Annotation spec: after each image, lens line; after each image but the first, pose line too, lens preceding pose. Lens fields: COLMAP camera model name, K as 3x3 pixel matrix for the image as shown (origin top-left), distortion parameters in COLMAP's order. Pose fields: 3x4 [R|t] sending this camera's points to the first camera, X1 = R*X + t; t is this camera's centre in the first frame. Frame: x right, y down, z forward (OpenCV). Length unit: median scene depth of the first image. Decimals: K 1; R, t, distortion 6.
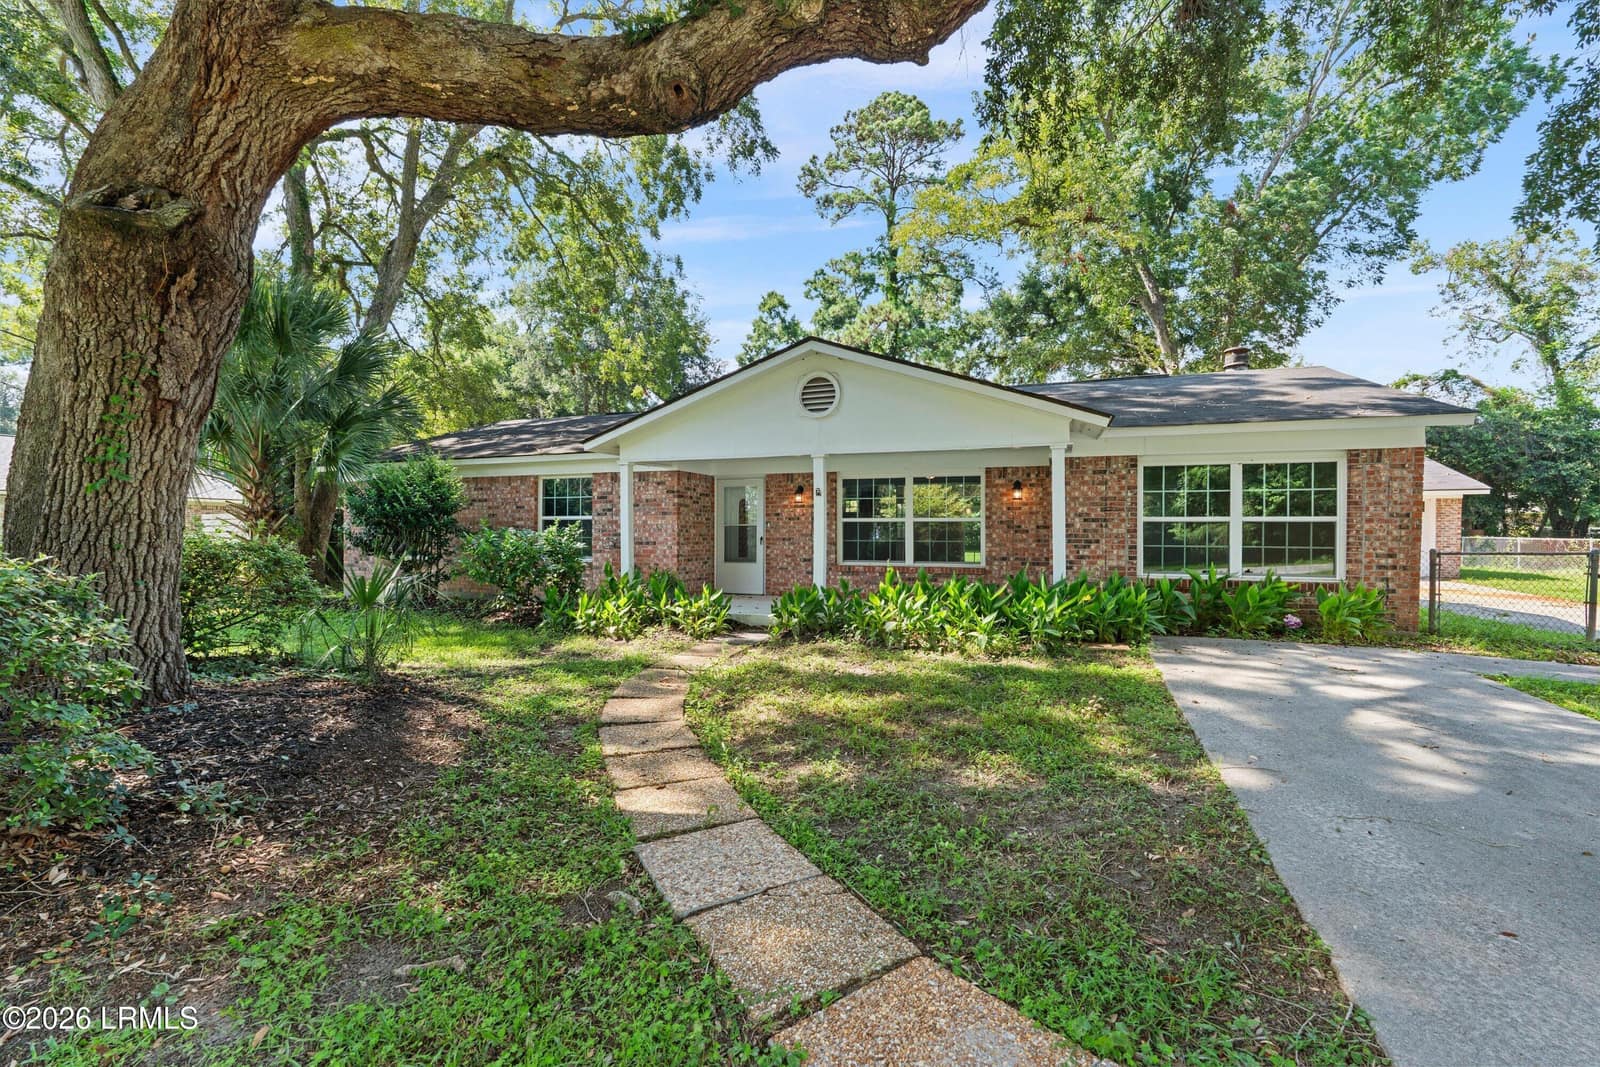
lens RADIAL K [[677.7, 0, 800.7], [0, 677.7, 535.1], [0, 0, 1]] dist [-0.015788, -0.000746]
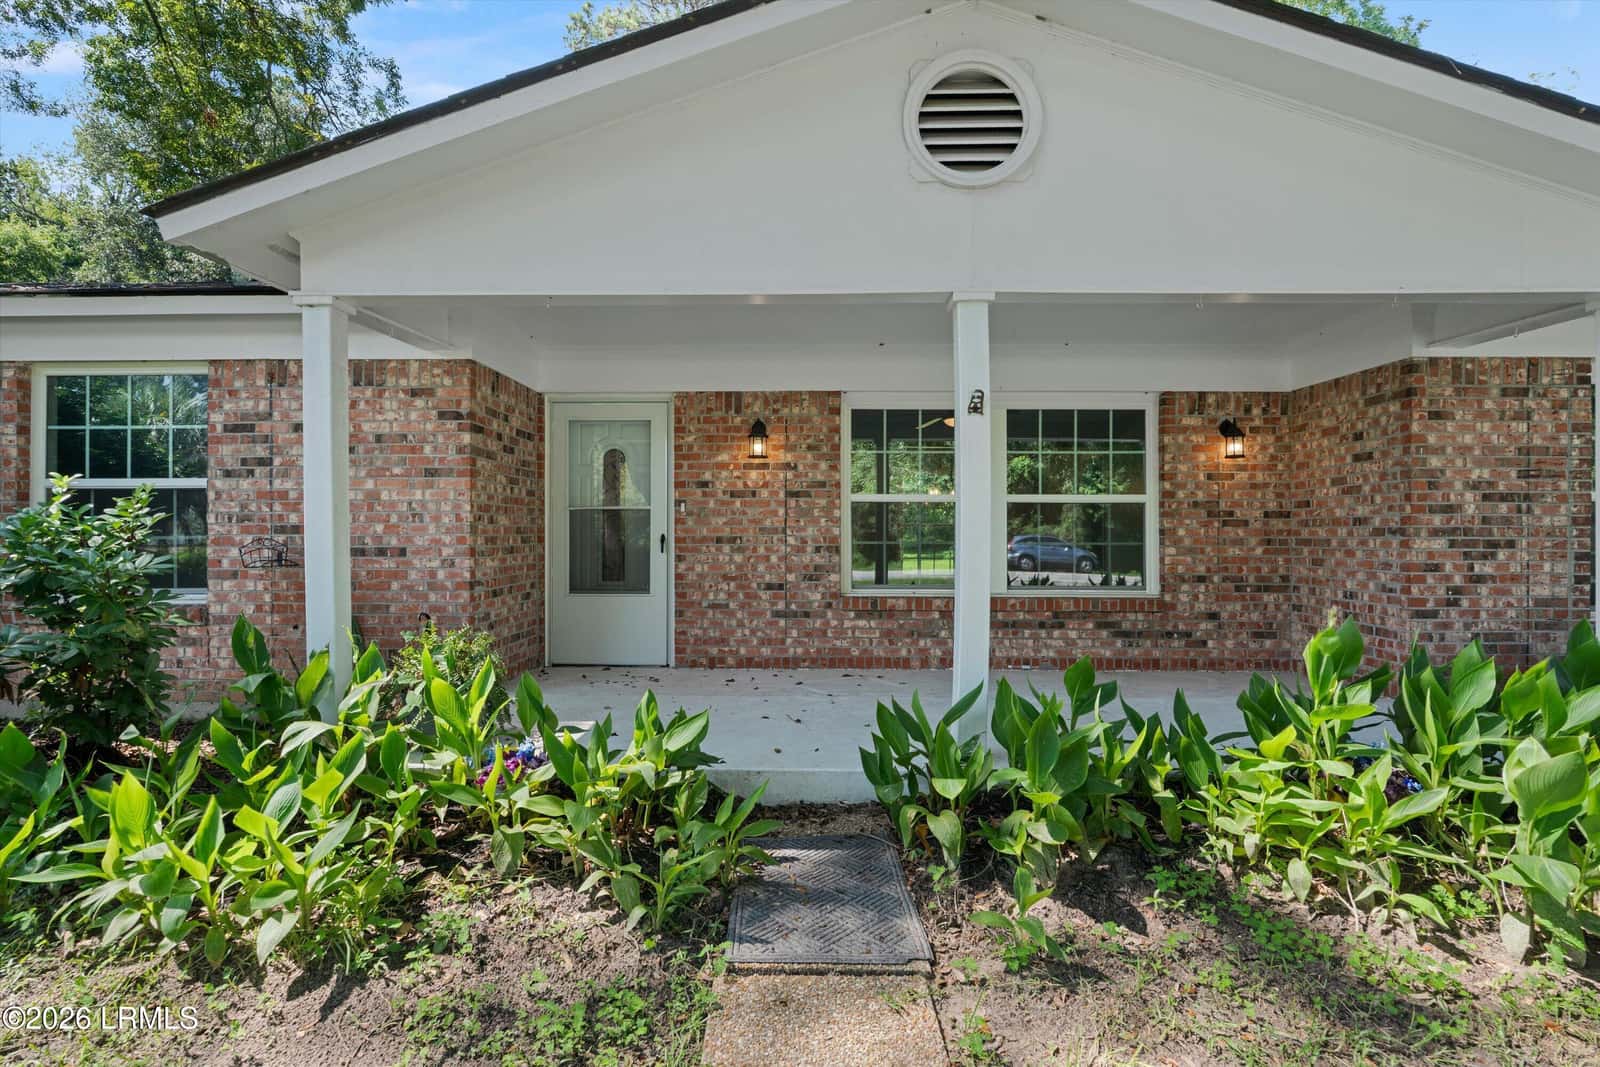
lens RADIAL K [[792.8, 0, 804.4], [0, 792.8, 539.1], [0, 0, 1]] dist [-0.006954, 0.002731]
pose [[0.947498, -0.002910, 0.319749, -0.158709], [0.000180, 0.999963, 0.008567, 0.001229], [-0.319763, -0.008060, 0.947463, 0.561243]]
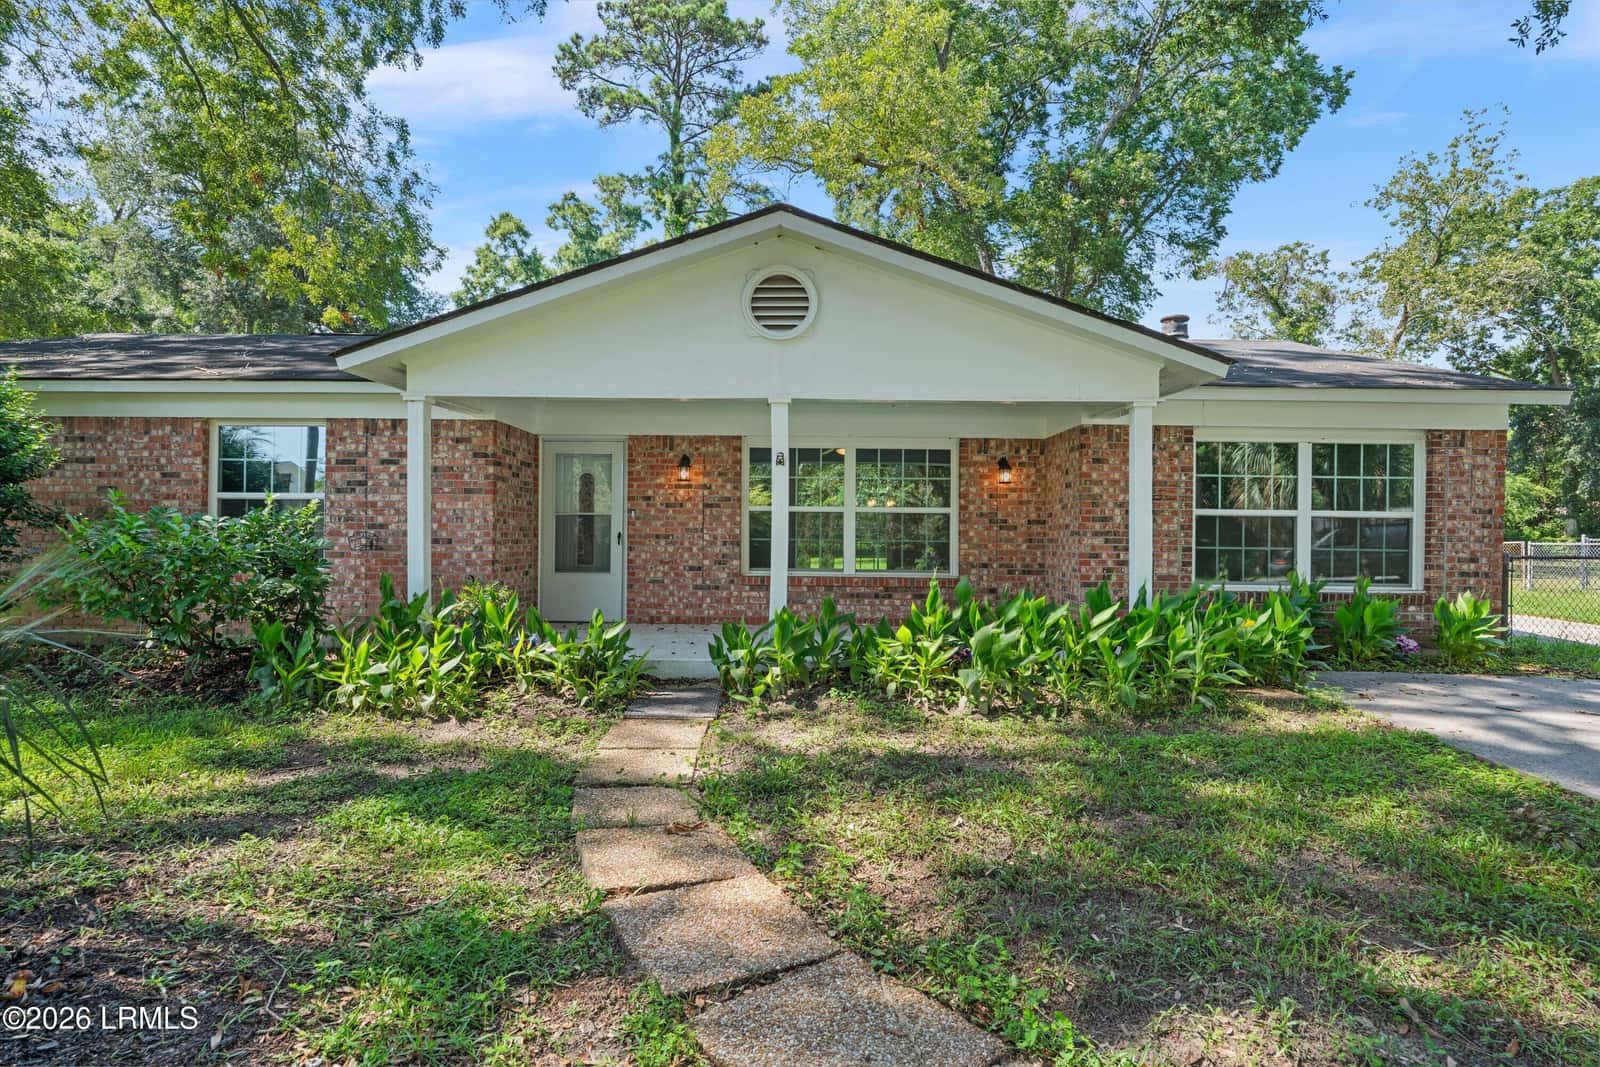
lens RADIAL K [[813.0, 0, 797.1], [0, 813.0, 544.3], [0, 0, 1]] dist [-0.003455, -0.002235]
pose [[0.946791, 0.004804, 0.321814, -0.171638], [-0.007754, 0.999939, 0.007887, 0.007342], [-0.321756, -0.009963, 0.946770, 0.249348]]
